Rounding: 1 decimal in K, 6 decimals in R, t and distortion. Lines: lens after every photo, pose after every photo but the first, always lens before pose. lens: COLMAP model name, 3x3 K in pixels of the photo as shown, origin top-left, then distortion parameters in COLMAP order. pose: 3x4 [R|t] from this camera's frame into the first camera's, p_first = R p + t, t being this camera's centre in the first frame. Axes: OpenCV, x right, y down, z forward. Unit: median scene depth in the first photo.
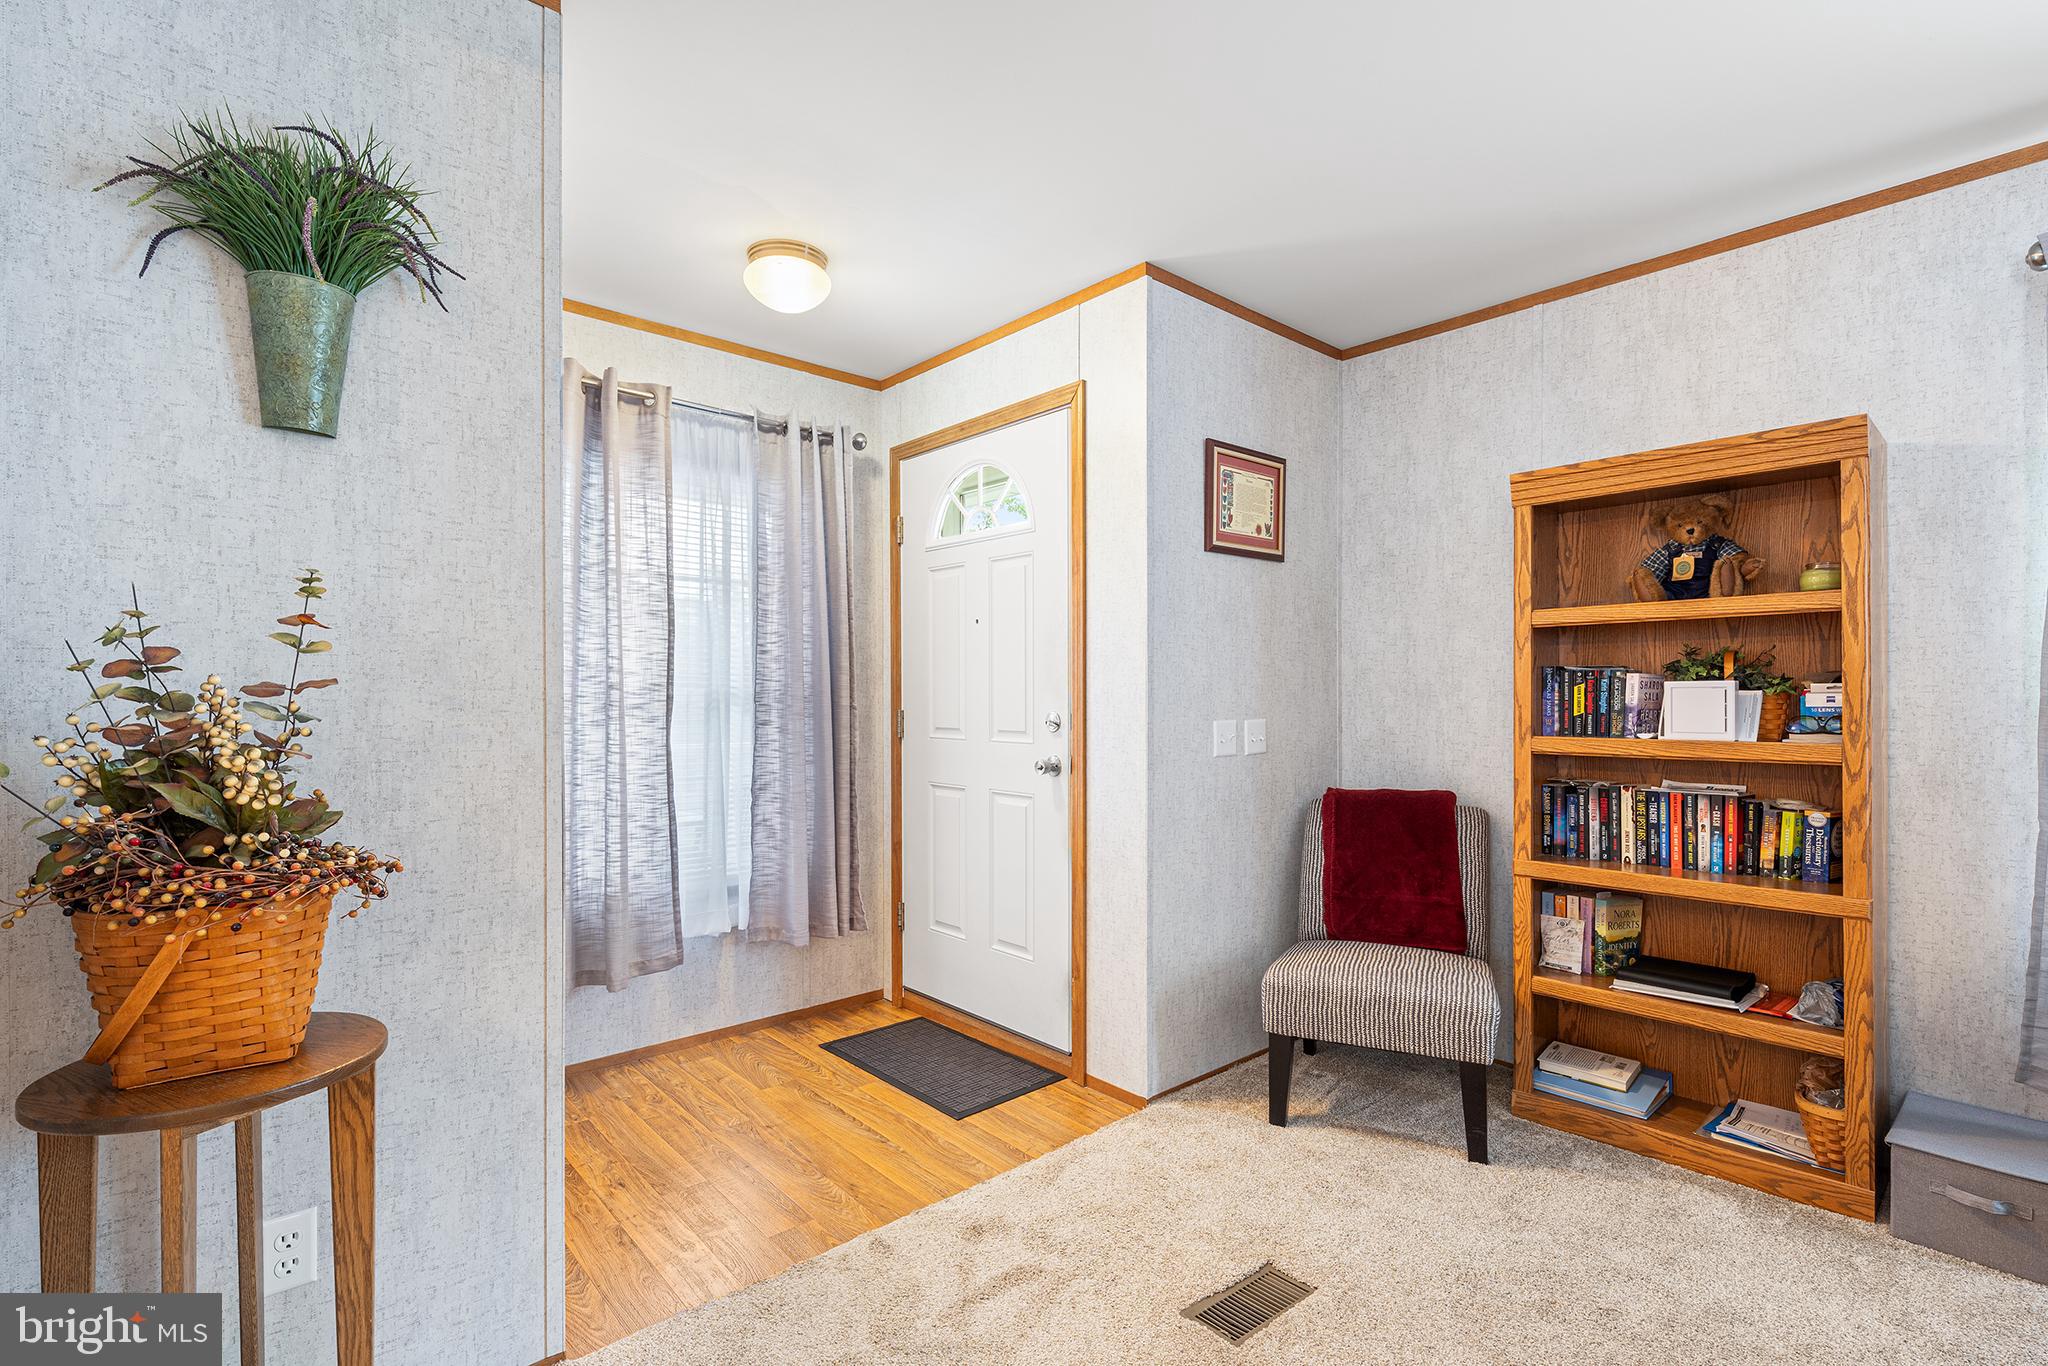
lens RADIAL K [[961.6, 0, 1018.3], [0, 961.6, 692.6], [0, 0, 1]] dist [0.002720, -0.000061]
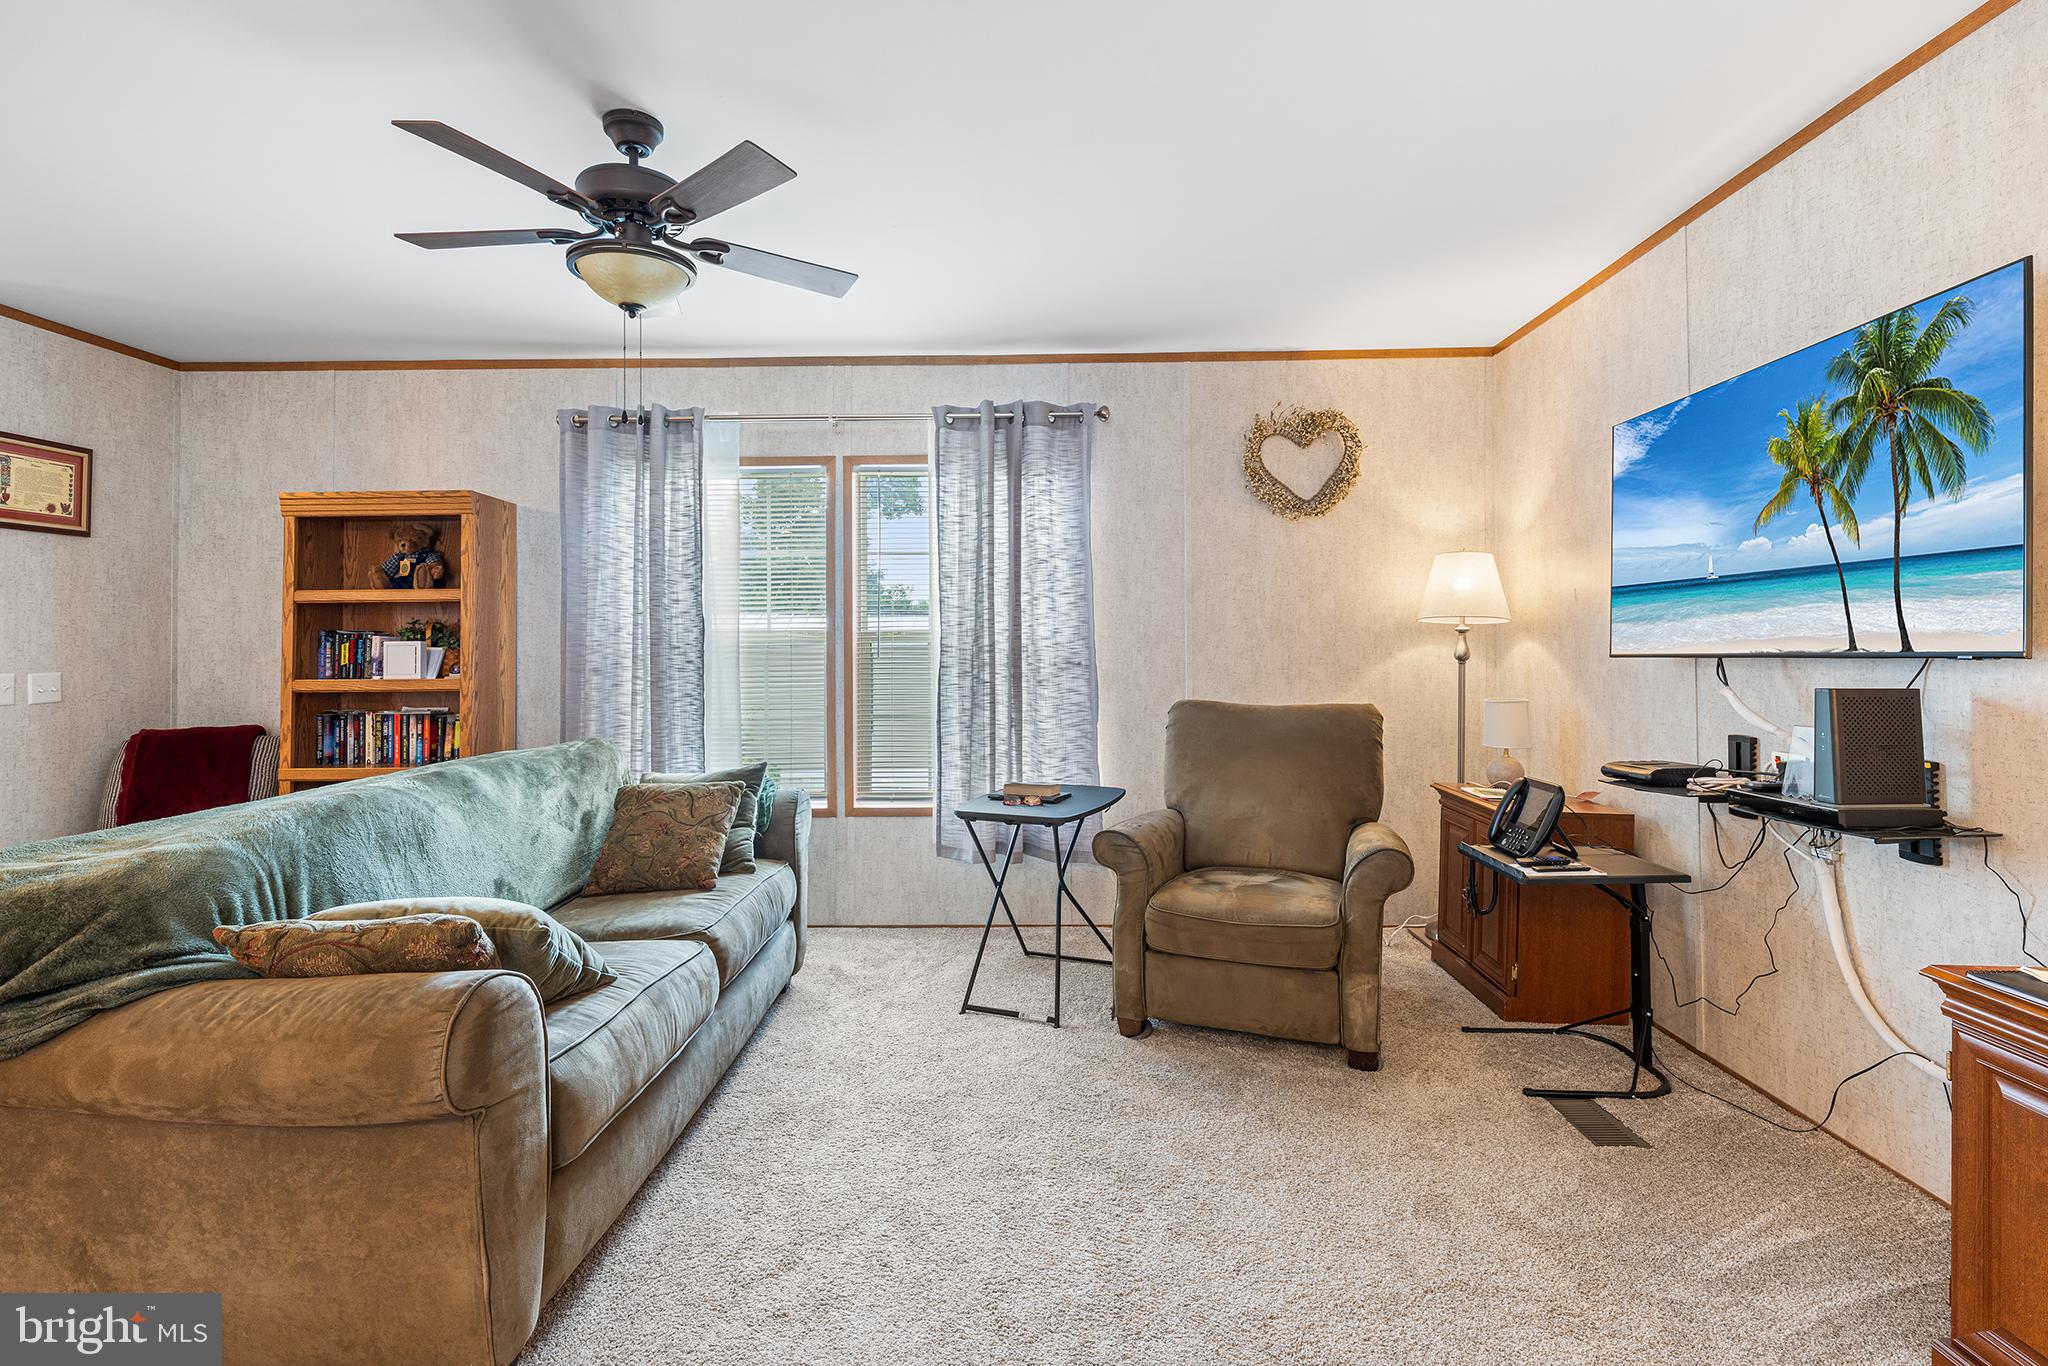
lens RADIAL K [[961.6, 0, 1052.5], [0, 961.6, 632.2], [0, 0, 1]] dist [0.002720, -0.000061]
pose [[0.675449, 0.011589, 0.737316, 0.244306], [0.001941, 0.999845, -0.017493, 0.002189], [-0.737404, 0.013247, 0.675322, -0.772609]]
